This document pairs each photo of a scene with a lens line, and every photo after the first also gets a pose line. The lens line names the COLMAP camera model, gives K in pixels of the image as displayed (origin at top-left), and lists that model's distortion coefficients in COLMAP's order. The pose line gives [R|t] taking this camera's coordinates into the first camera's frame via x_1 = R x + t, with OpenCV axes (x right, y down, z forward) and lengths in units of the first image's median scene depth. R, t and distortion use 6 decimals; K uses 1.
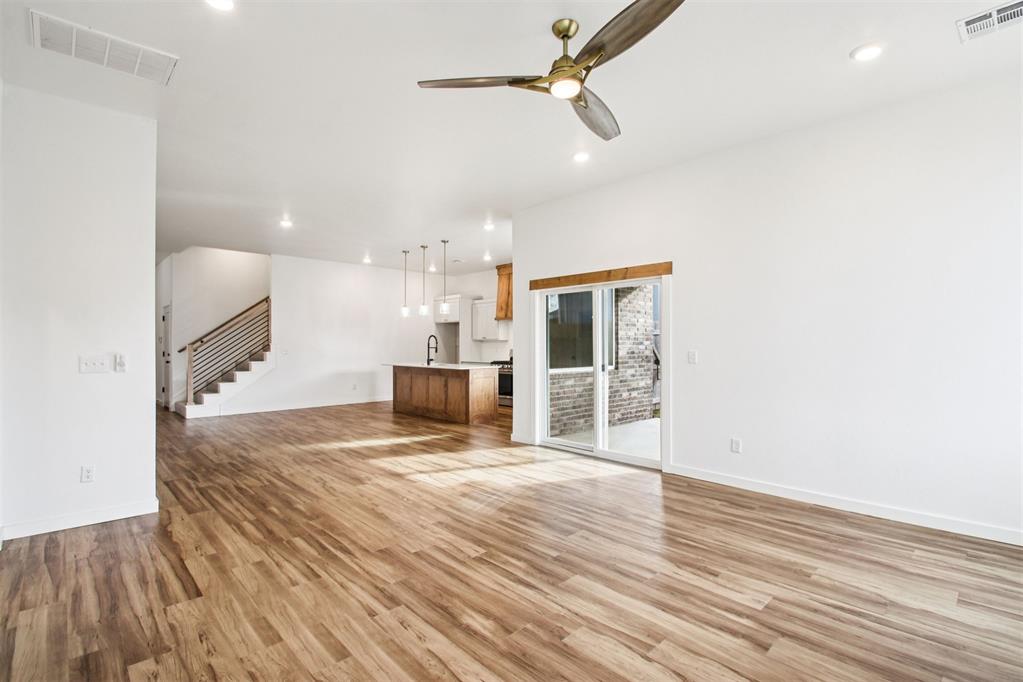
lens RADIAL K [[474.9, 0, 511.5], [0, 474.9, 341.0], [0, 0, 1]] dist [-0.003184, -0.000291]
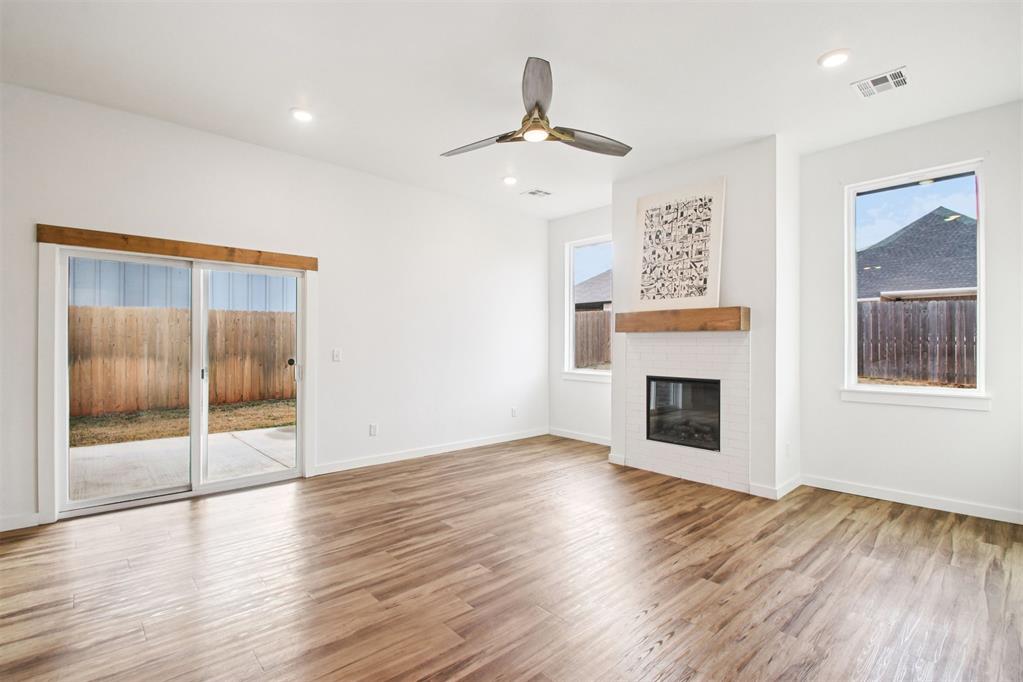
lens RADIAL K [[472.6, 0, 511.5], [0, 472.6, 341.0], [0, 0, 1]] dist [-0.026529, -0.000199]
pose [[0.012933, 0.005411, 0.999902, -0.330651], [-0.013727, 0.999892, -0.005233, 0.001215], [-0.999822, -0.013658, 0.013006, 0.310723]]
